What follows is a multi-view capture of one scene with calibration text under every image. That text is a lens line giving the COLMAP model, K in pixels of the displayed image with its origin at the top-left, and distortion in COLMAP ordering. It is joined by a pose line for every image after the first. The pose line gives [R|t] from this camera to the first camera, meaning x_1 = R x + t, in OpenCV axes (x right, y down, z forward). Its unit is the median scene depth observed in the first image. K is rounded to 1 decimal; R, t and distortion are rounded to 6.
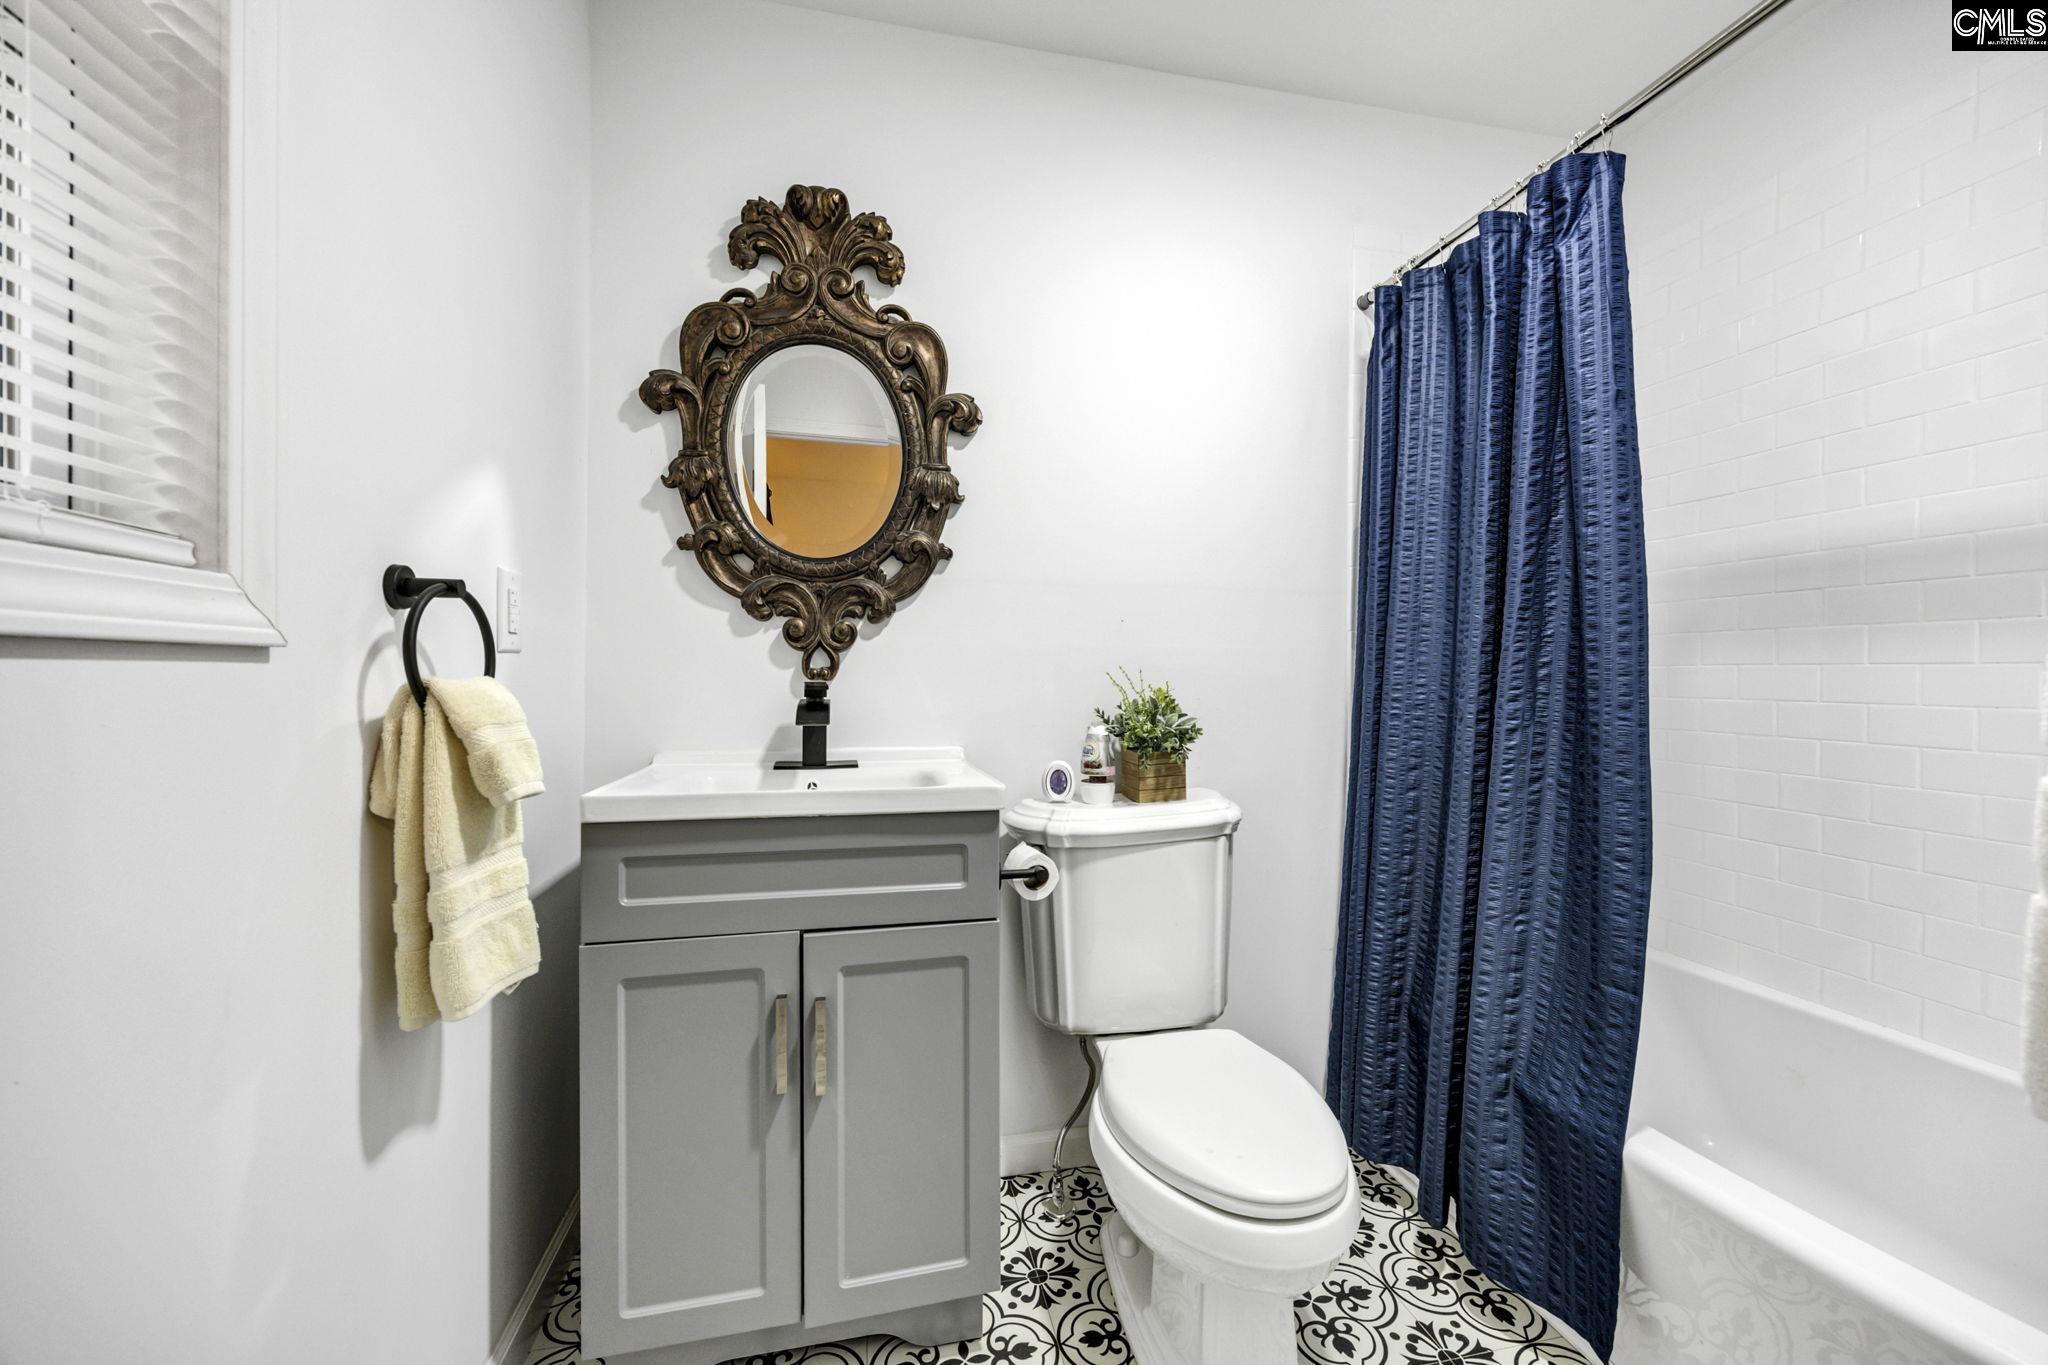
lens RADIAL K [[795.3, 0, 1020.4], [0, 795.3, 674.5], [0, 0, 1]] dist [-0.001708, -0.000410]
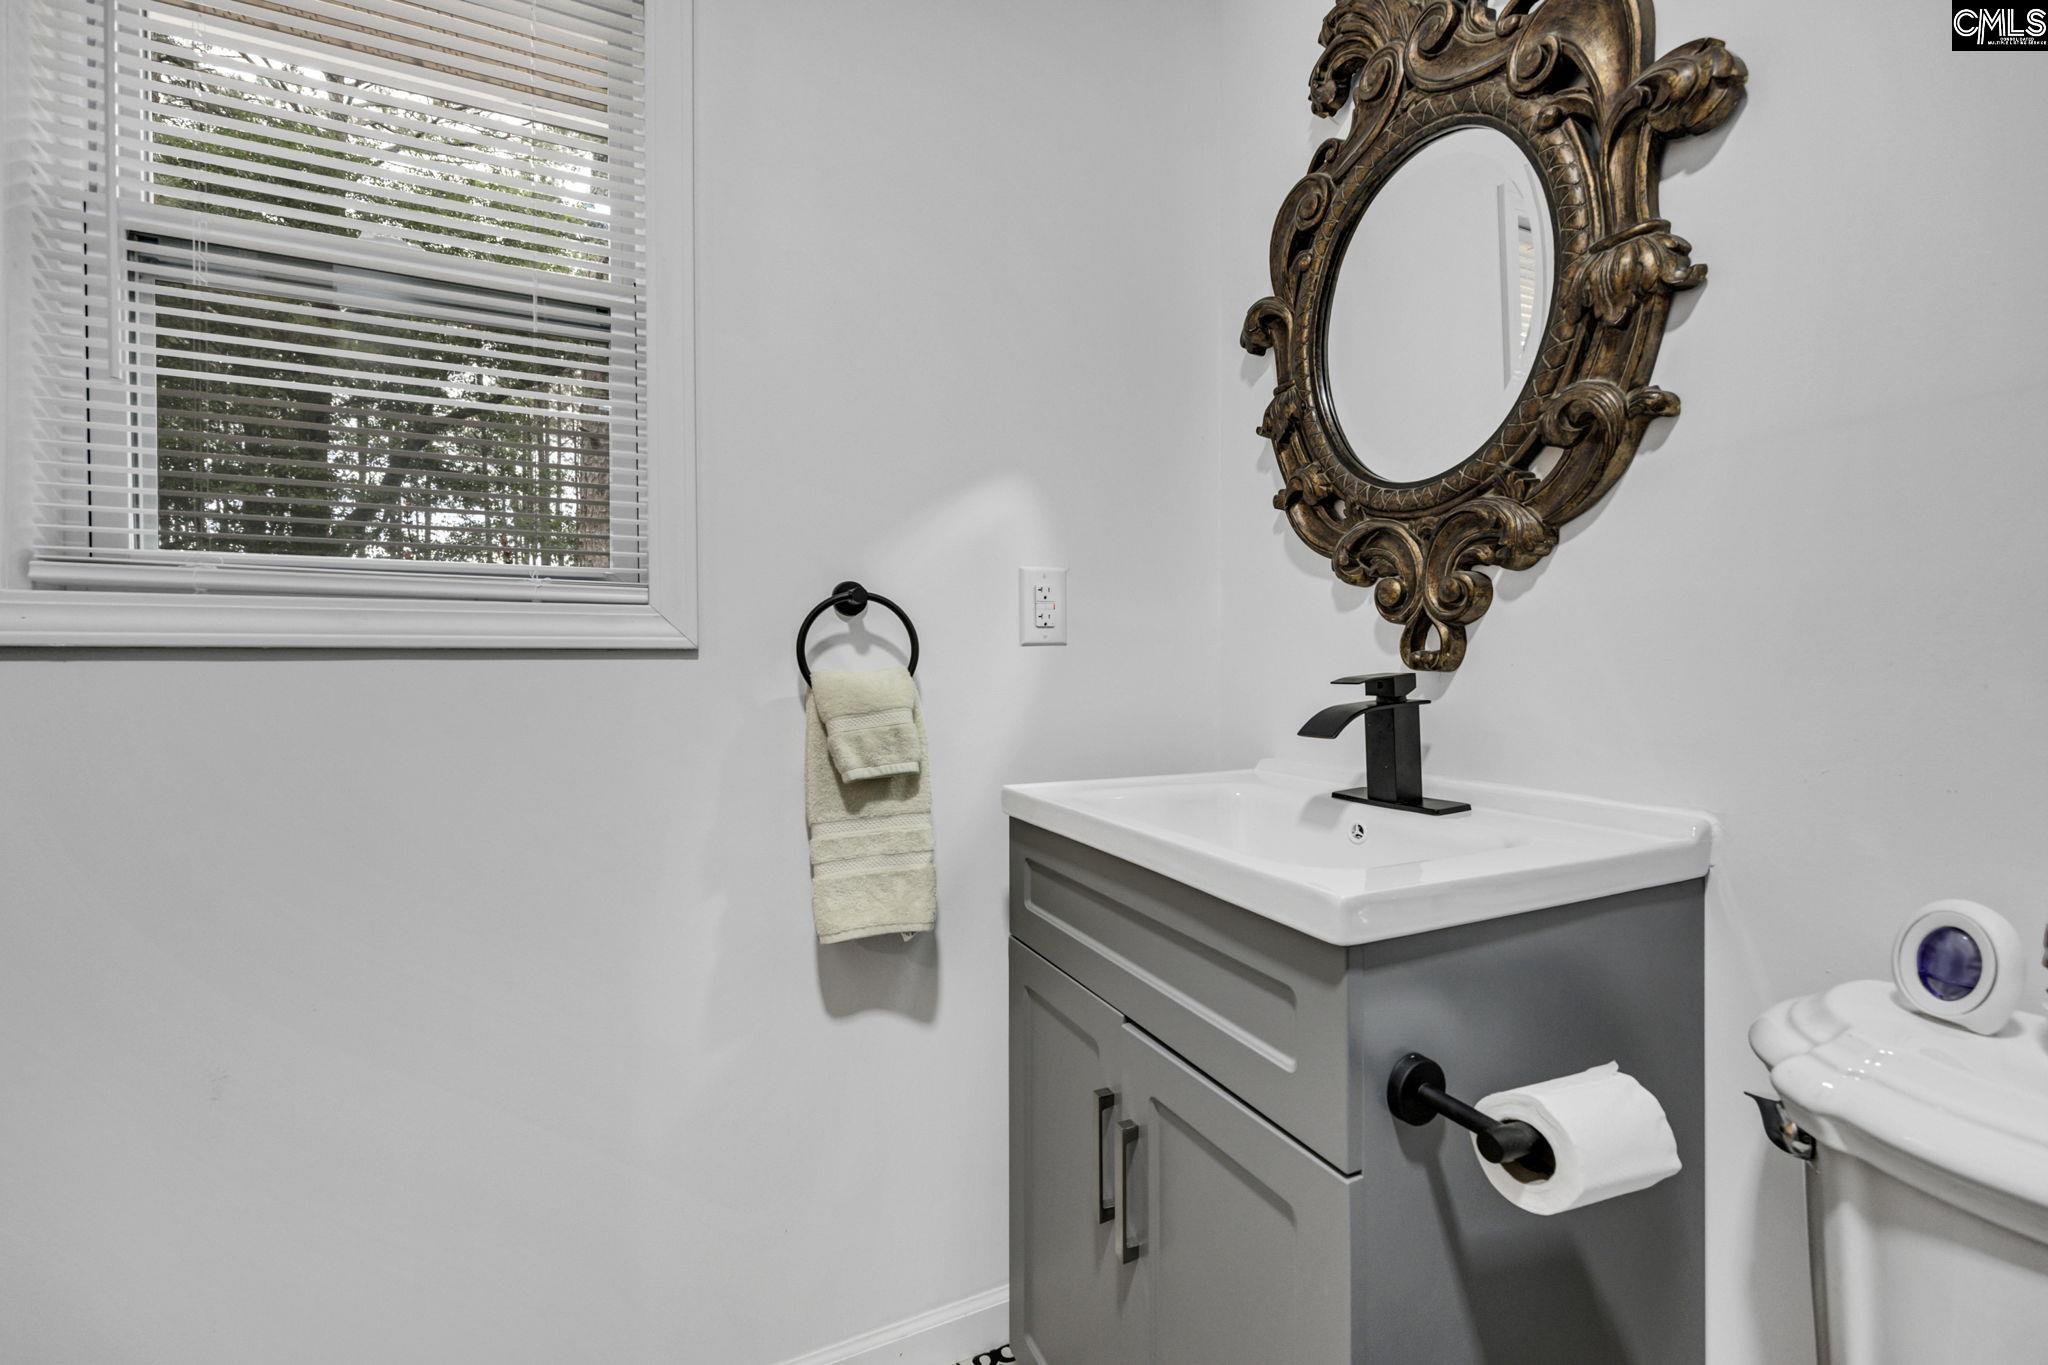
lens RADIAL K [[795.3, 0, 1020.4], [0, 795.3, 674.5], [0, 0, 1]] dist [-0.001708, -0.000410]
pose [[0.223742, 0.003133, -0.974643, 0.302085], [0.007172, 0.999962, 0.004861, 0.005124], [0.974622, -0.008077, 0.223711, 0.544131]]
